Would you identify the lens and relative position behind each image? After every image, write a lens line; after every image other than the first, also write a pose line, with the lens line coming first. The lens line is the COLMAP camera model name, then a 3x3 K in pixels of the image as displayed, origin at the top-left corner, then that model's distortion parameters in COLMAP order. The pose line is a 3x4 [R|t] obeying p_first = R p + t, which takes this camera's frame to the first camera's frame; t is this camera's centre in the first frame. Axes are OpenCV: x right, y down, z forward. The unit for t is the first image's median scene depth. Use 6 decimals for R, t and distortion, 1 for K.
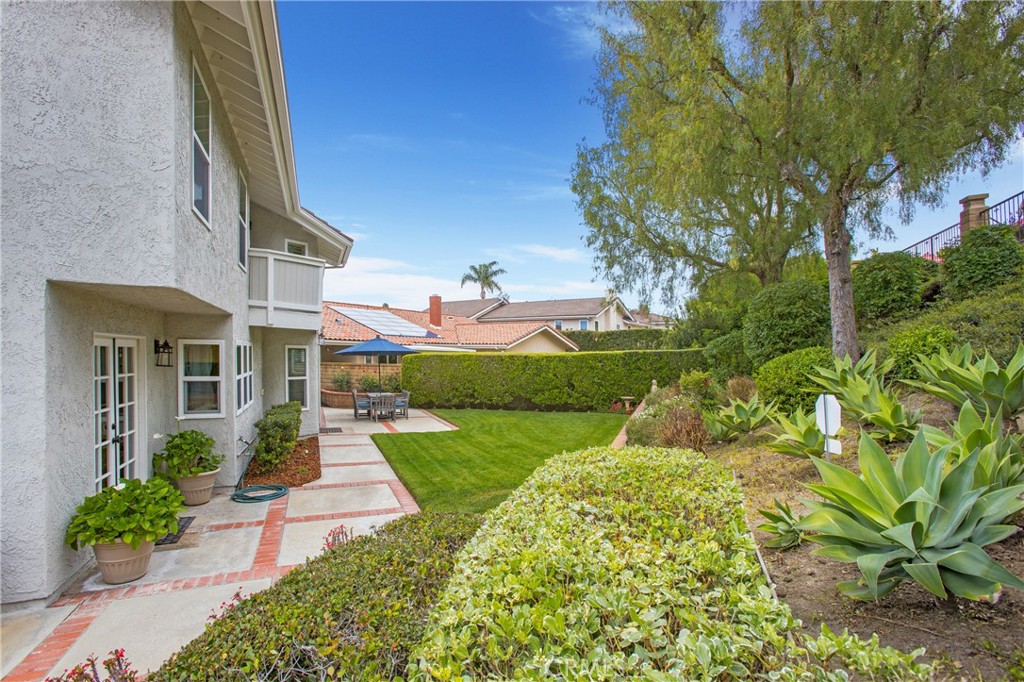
lens RADIAL K [[461.6, 0, 512.9], [0, 461.6, 383.4], [0, 0, 1]] dist [-0.134171, 0.073466]
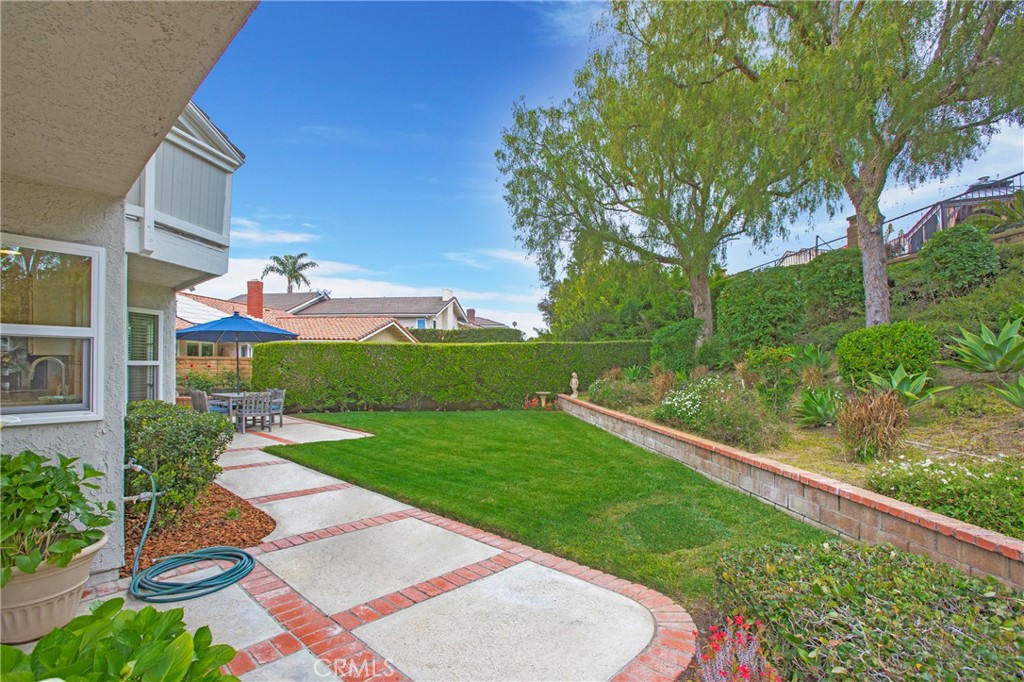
lens RADIAL K [[461.6, 0, 512.9], [0, 461.6, 383.4], [0, 0, 1]] dist [-0.134171, 0.073466]
pose [[0.903745, -0.008596, 0.427984, -0.196190], [0.015217, 0.999812, -0.012051, 0.021829], [-0.427800, 0.017403, 0.903706, 0.176283]]
